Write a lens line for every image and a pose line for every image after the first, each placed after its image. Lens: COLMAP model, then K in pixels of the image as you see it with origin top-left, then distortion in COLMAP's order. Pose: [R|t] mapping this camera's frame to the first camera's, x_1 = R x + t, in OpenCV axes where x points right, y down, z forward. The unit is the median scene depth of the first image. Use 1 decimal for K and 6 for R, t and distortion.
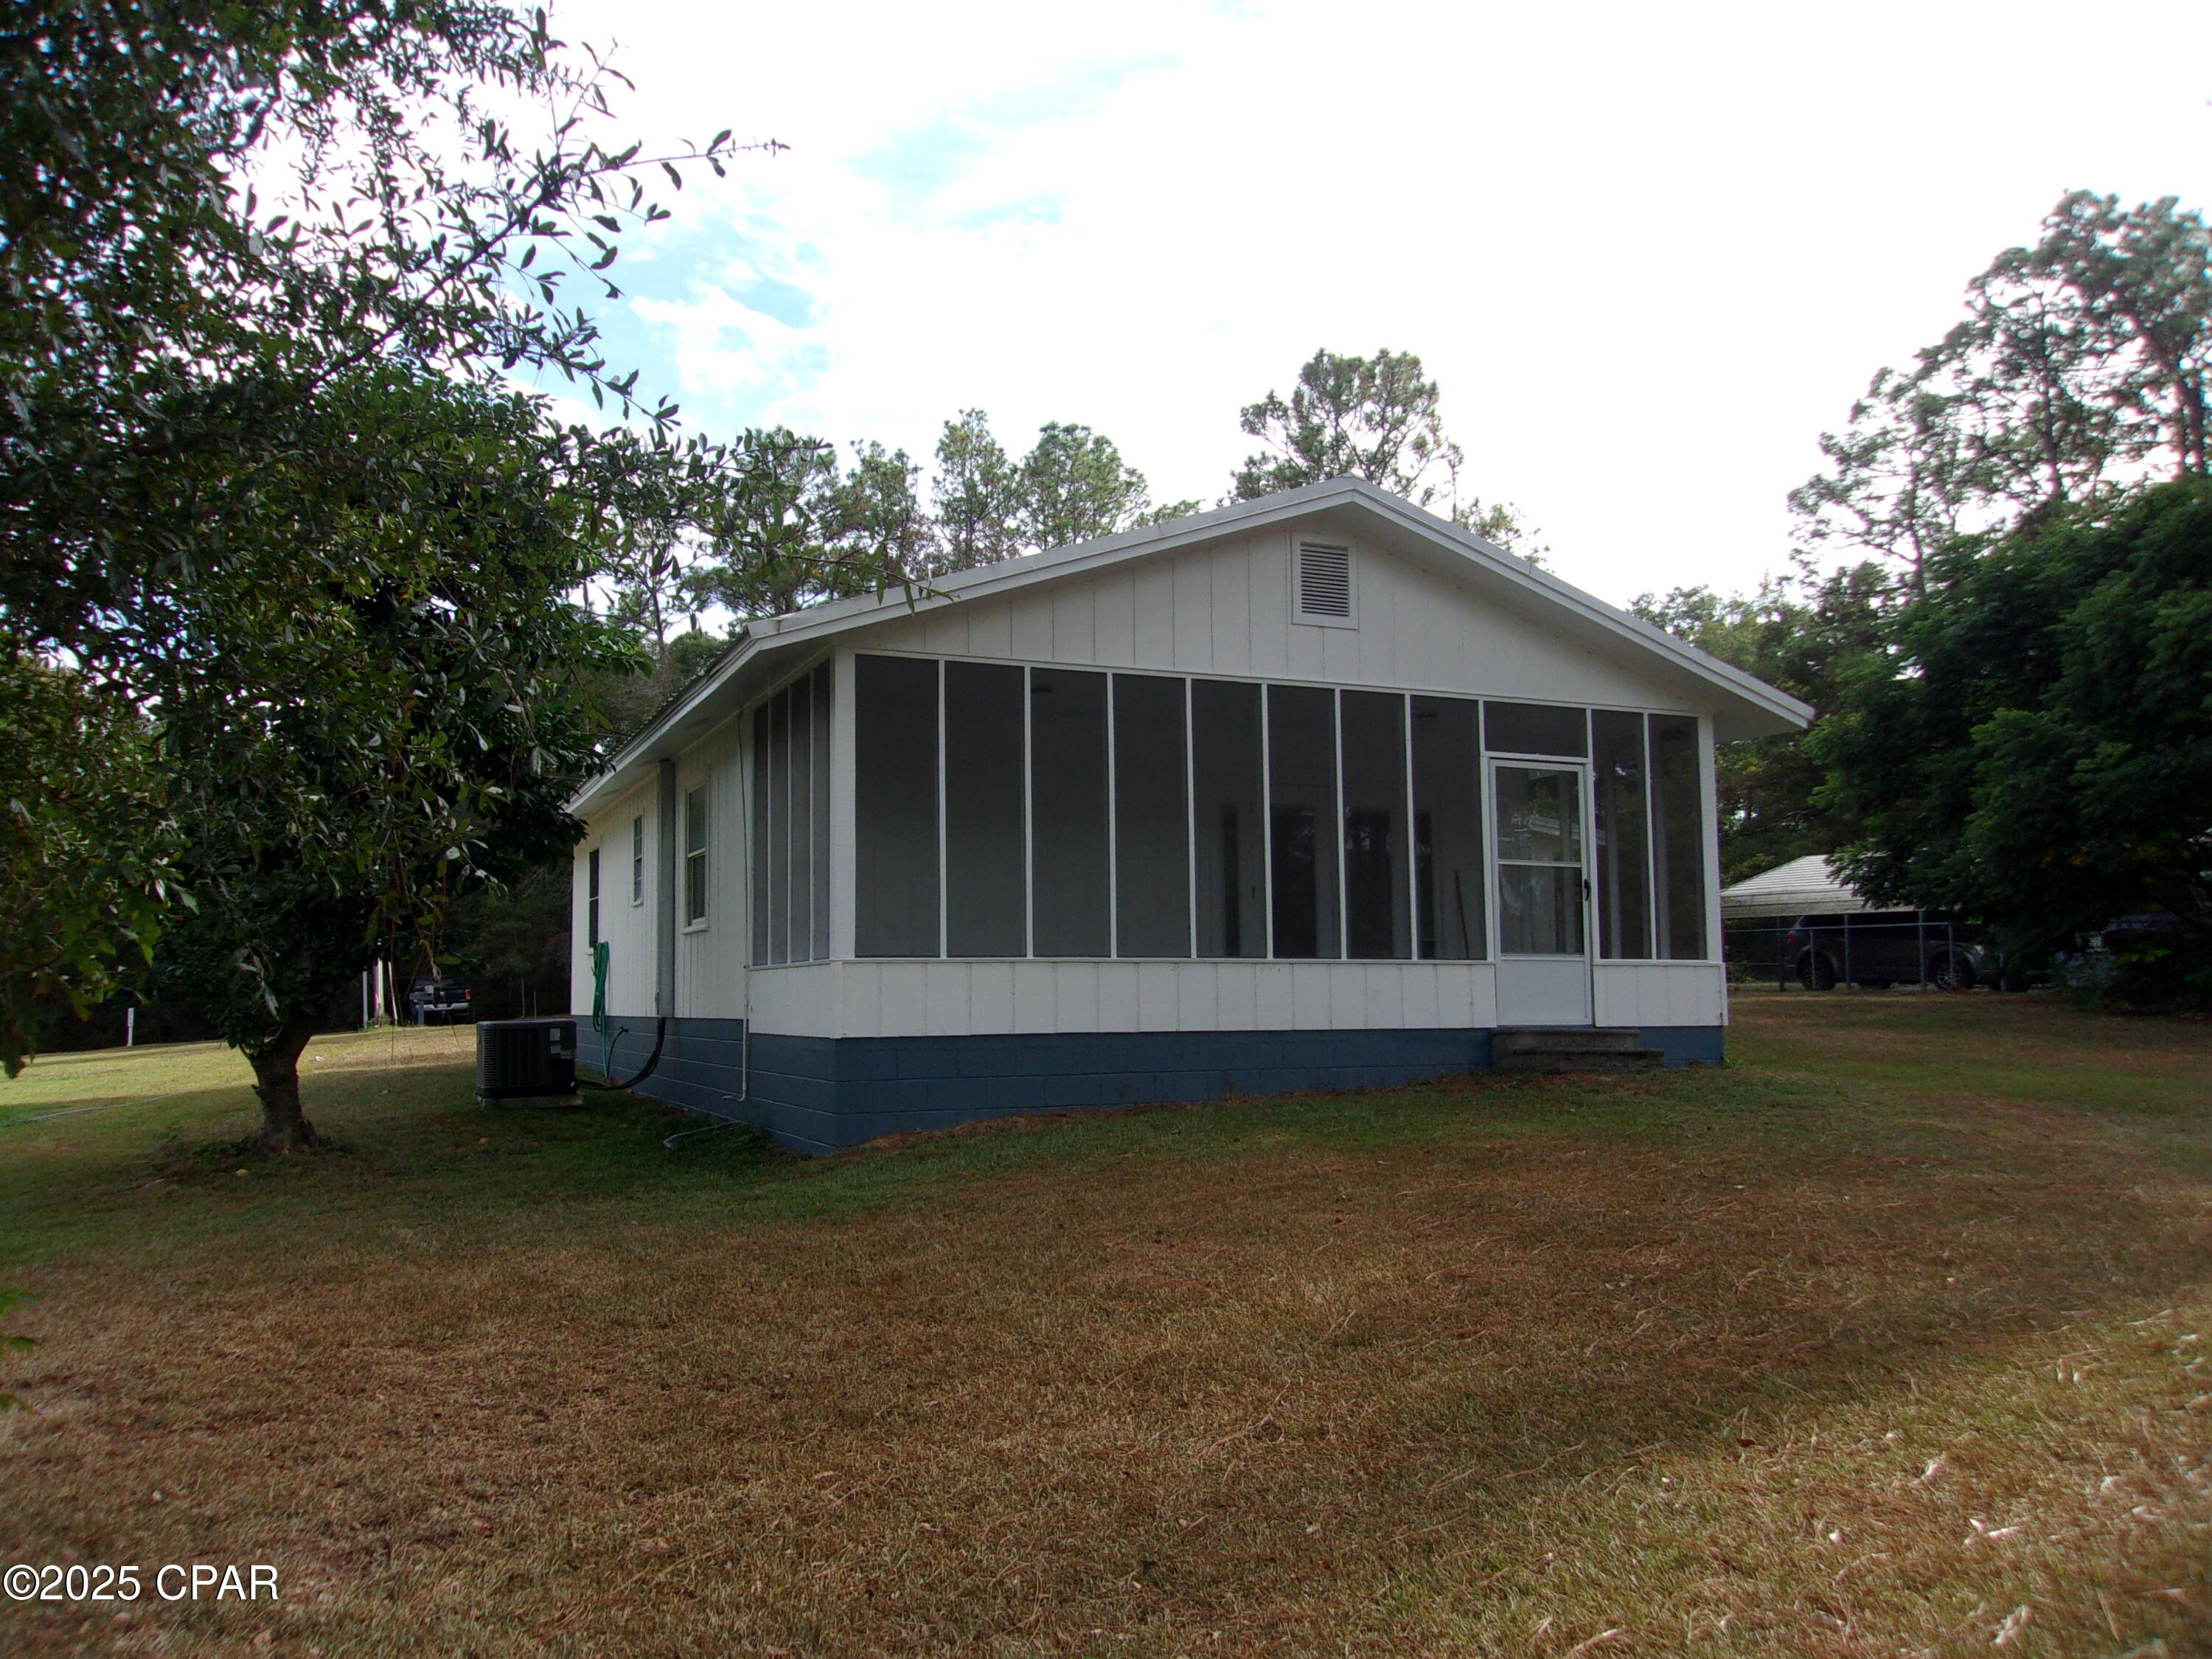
lens RADIAL K [[1741.8, 0, 1105.2], [0, 1741.8, 813.7], [0, 0, 1]] dist [-0.000763, 0.000913]
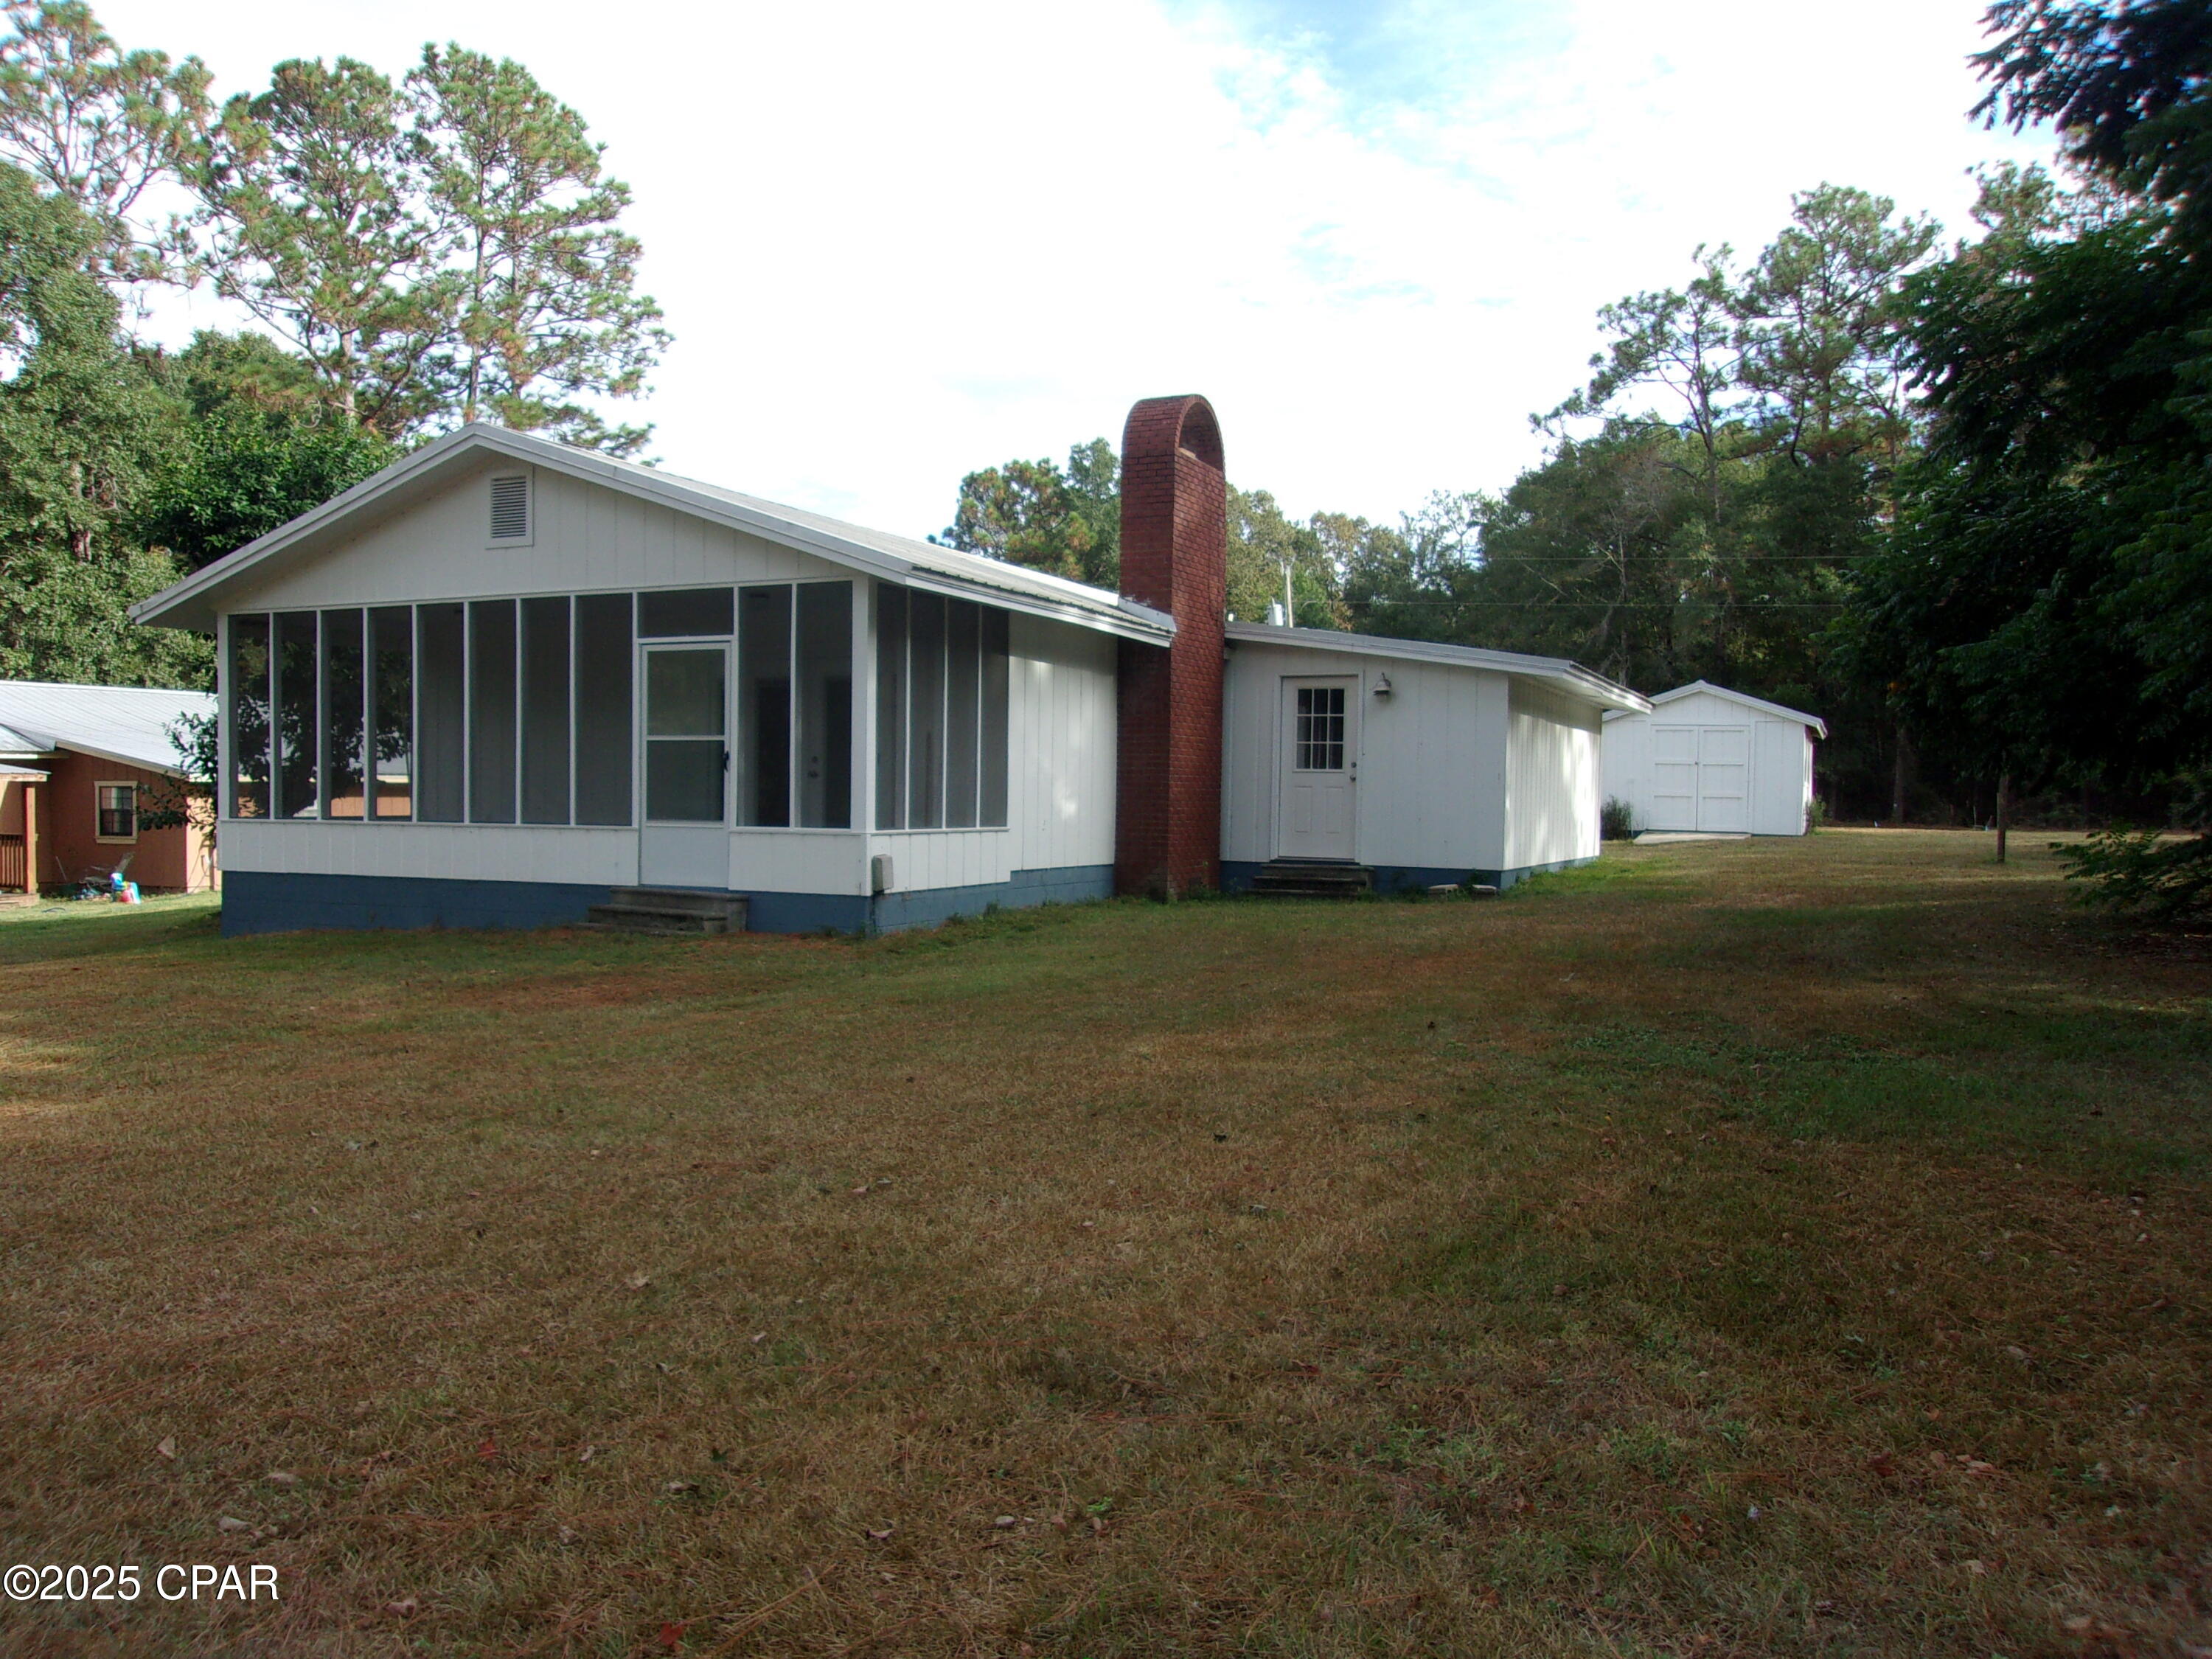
lens RADIAL K [[1741.8, 0, 1105.2], [0, 1741.8, 813.7], [0, 0, 1]] dist [-0.000763, 0.000913]
pose [[0.675485, -0.002195, -0.737370, 1.232596], [0.049518, 0.997873, 0.042391, 0.043040], [0.735709, -0.065147, 0.674158, 0.465278]]
